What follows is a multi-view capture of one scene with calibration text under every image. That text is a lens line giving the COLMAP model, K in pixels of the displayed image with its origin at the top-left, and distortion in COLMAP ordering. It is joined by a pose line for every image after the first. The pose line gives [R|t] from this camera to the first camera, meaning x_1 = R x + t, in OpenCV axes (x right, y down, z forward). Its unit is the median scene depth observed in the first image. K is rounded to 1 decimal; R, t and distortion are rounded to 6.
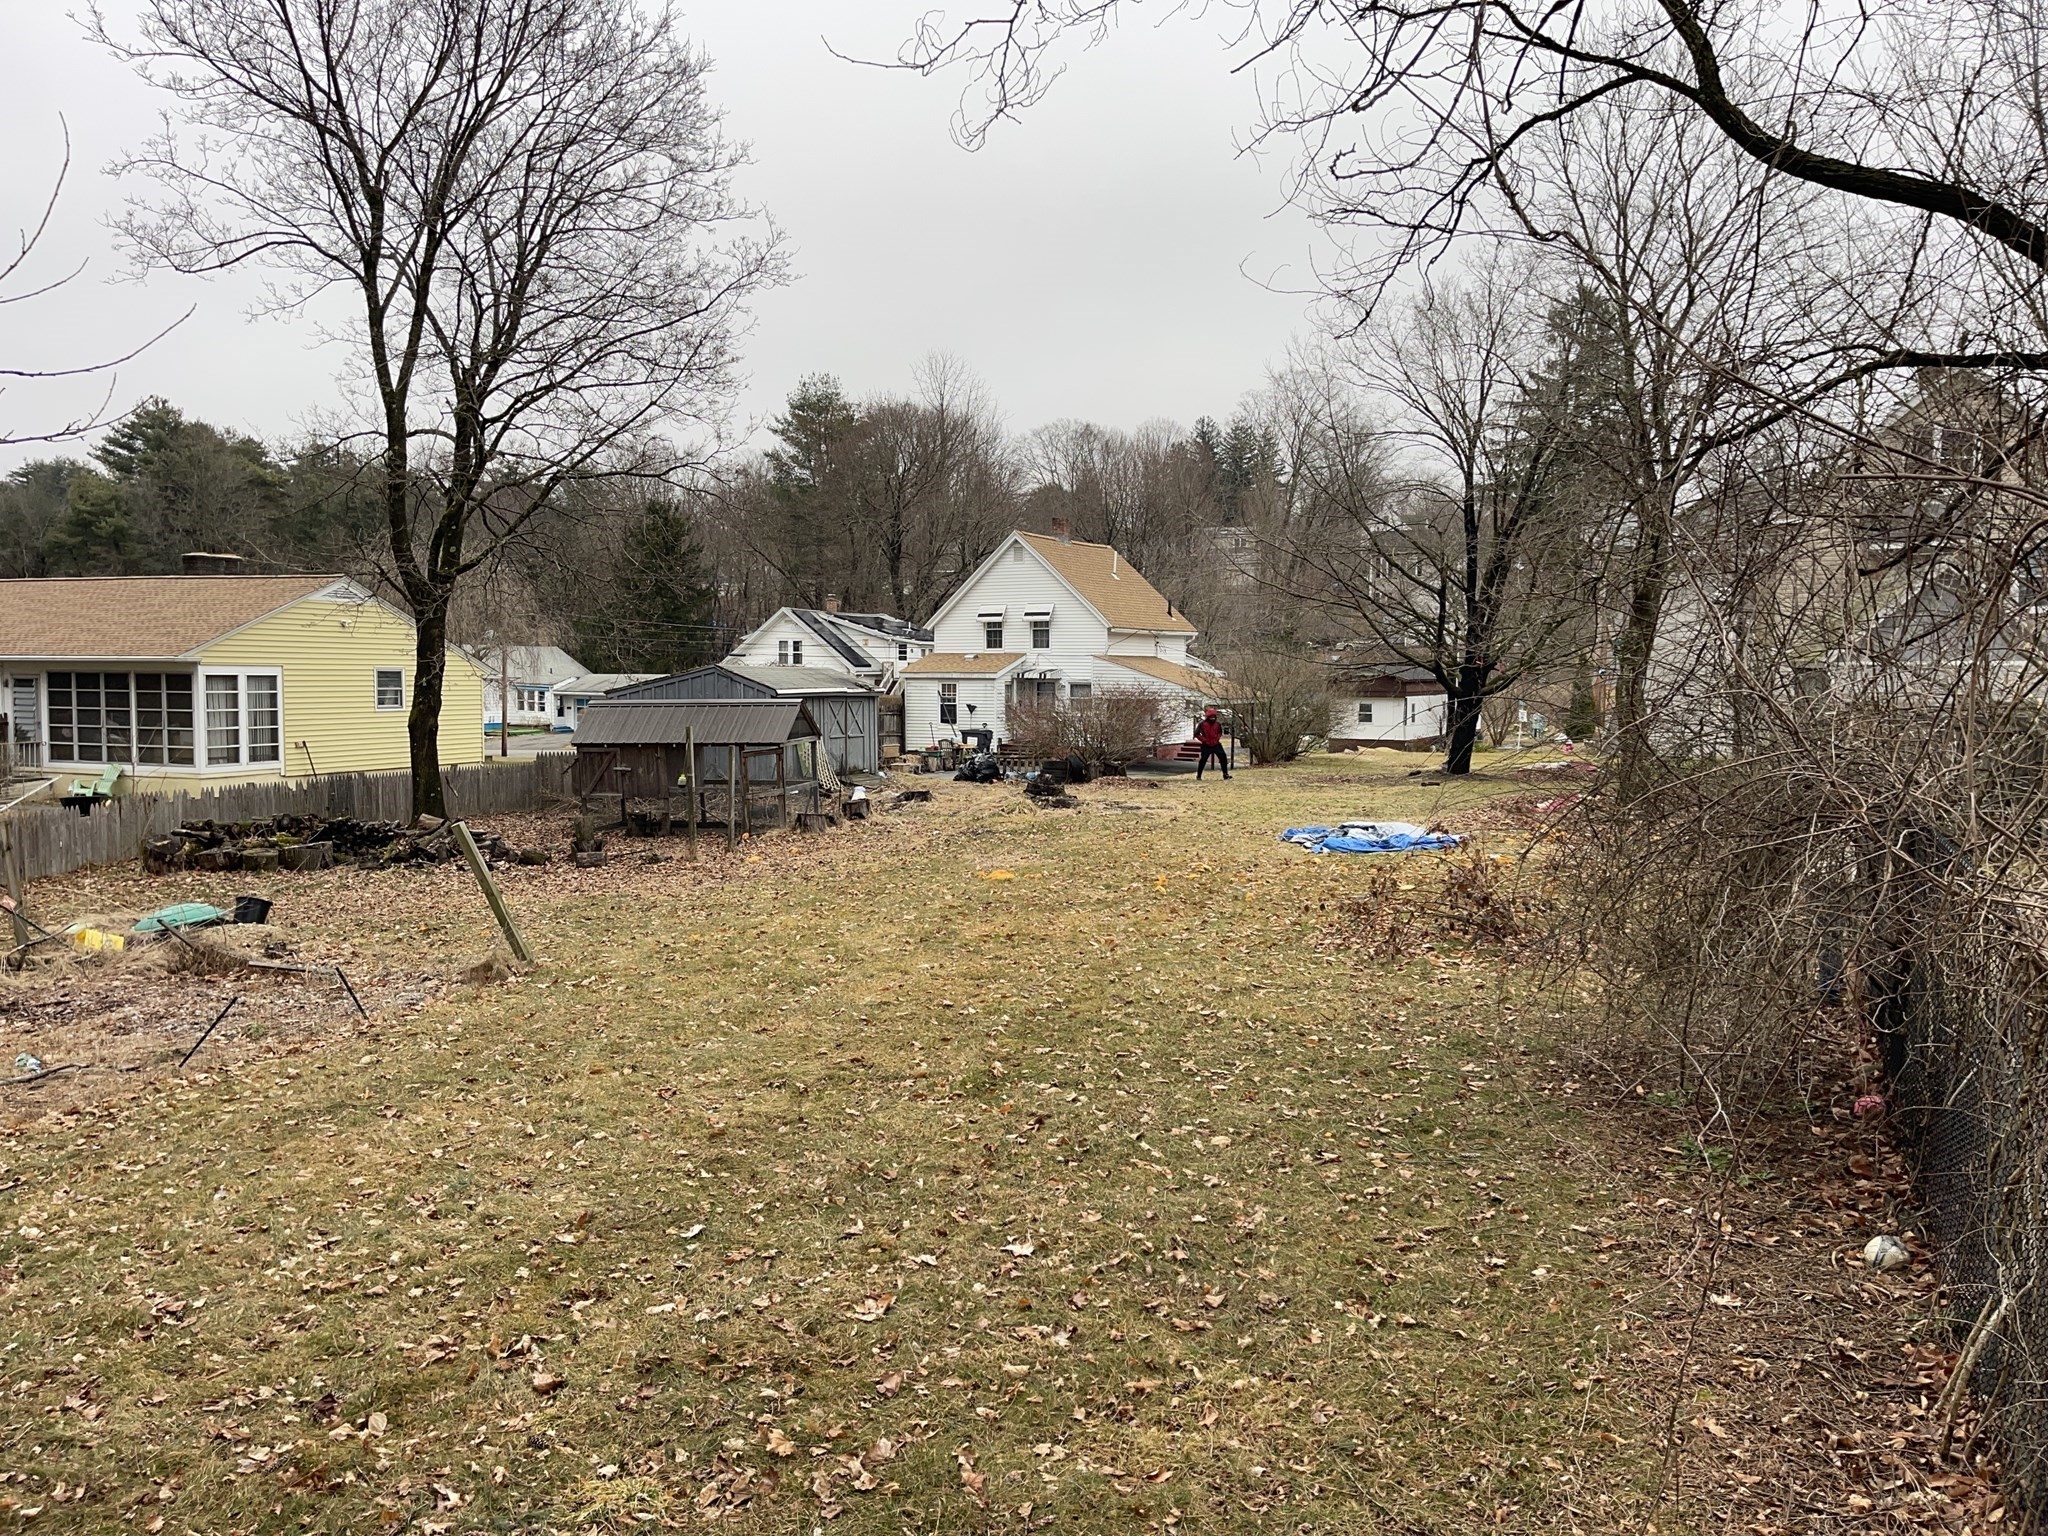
lens RADIAL K [[1505.9, 0, 1024.4], [0, 1505.9, 769.6], [0, 0, 1]] dist [0.027155, -0.001974]
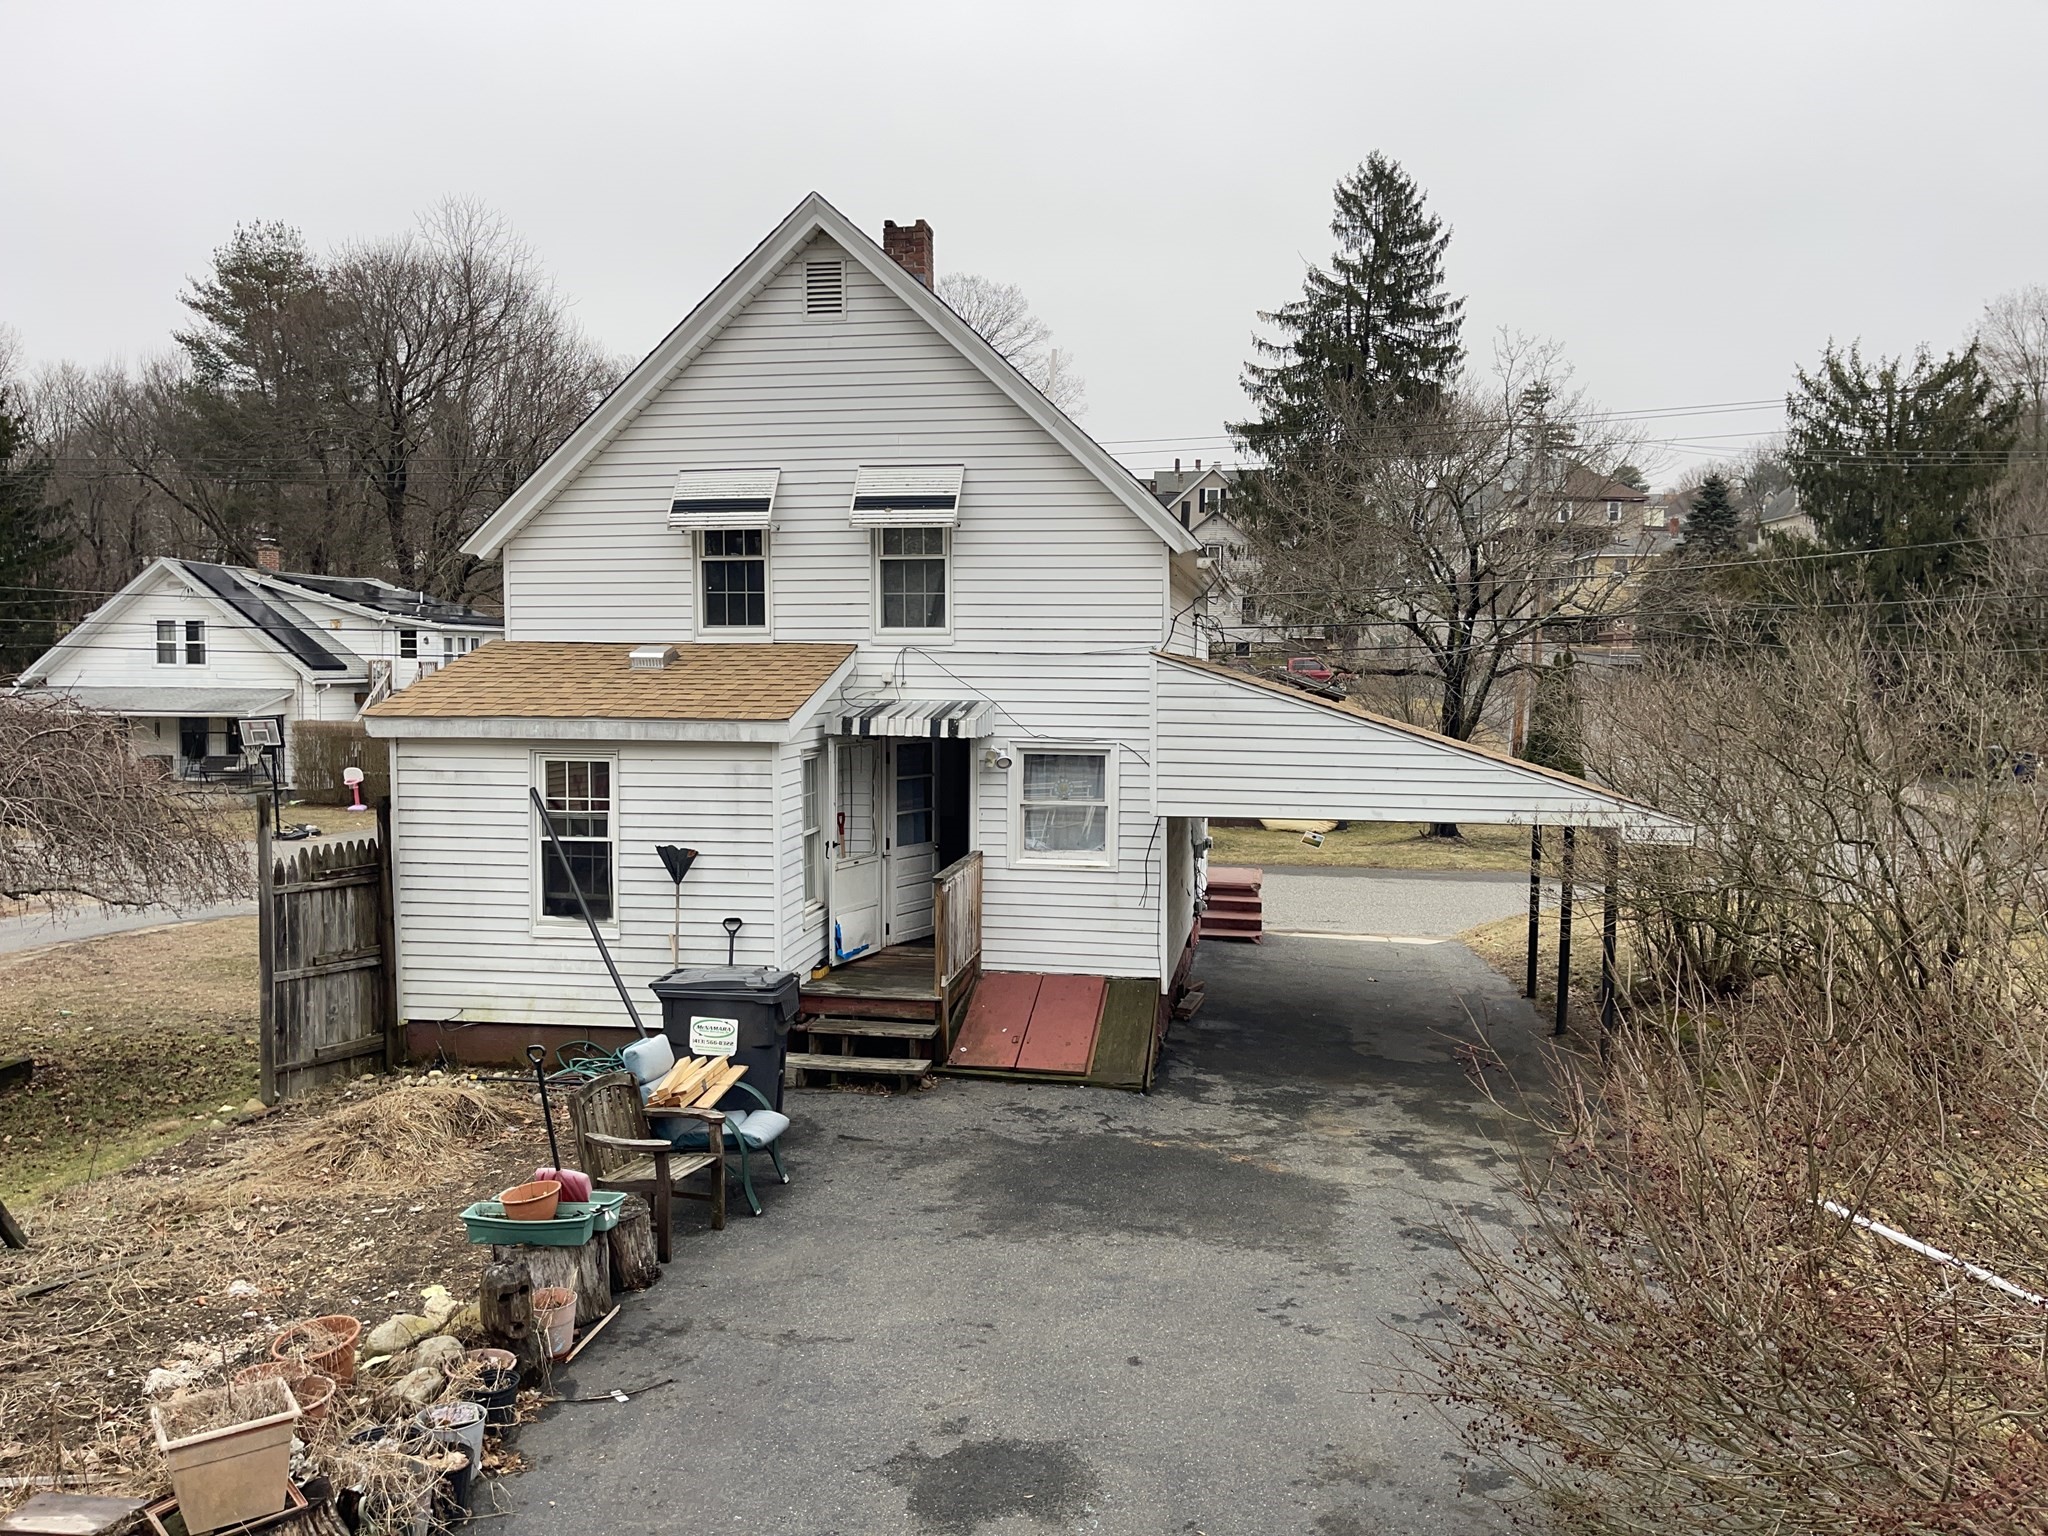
lens RADIAL K [[1505.9, 0, 1019.3], [0, 1505.9, 768.9], [0, 0, 1]] dist [0.027155, -0.001974]
pose [[0.956508, -0.019384, 0.291062, -0.028870], [0.018590, 0.999812, 0.005494, -0.030548], [-0.291113, 0.000156, 0.956689, 0.402045]]
